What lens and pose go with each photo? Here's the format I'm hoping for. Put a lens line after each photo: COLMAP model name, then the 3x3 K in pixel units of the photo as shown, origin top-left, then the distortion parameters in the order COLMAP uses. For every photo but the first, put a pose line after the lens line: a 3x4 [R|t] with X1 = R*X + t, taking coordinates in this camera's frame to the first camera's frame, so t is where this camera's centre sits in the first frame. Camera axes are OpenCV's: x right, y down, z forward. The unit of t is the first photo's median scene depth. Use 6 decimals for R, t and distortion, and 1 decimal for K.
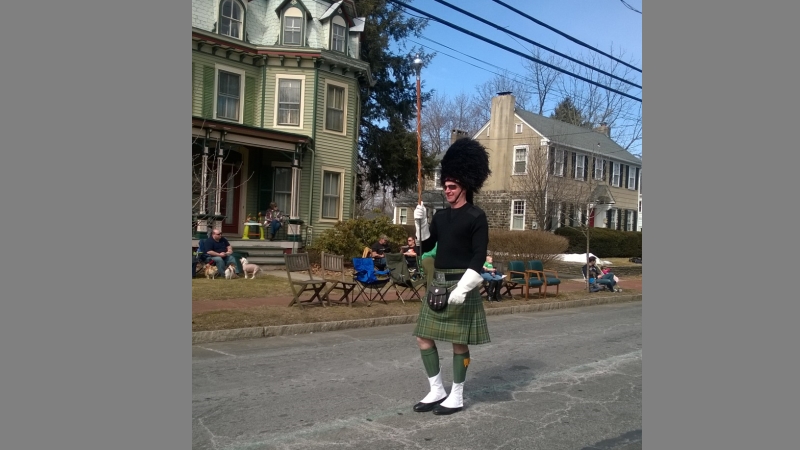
lens RADIAL K [[590.5, 0, 417.2], [0, 590.5, 239.8], [0, 0, 1]] dist [0.003360, -0.054752]
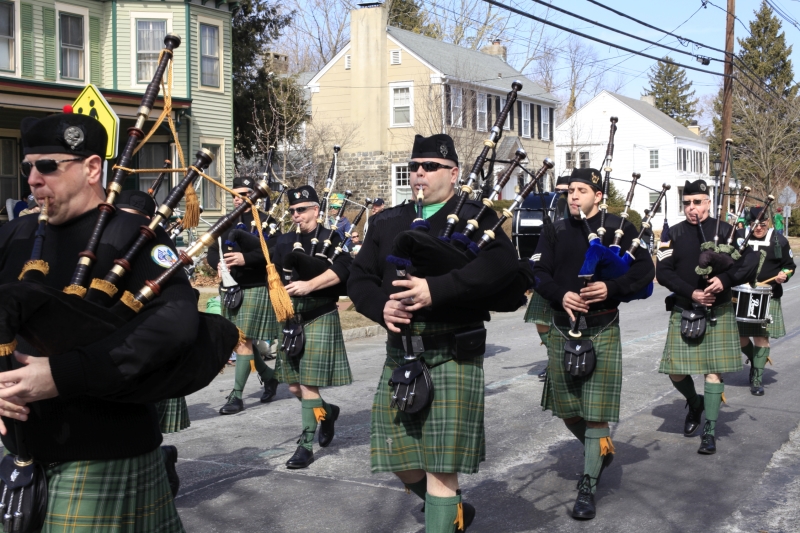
lens RADIAL K [[1158.6, 0, 392.2], [0, 1158.6, 270.0], [0, 0, 1]] dist [-0.106721, 0.000000]
pose [[0.956735, -0.079442, 0.279905, -0.220468], [0.070090, 0.996601, 0.043281, -0.006588], [-0.282392, -0.021790, 0.959052, -0.259575]]
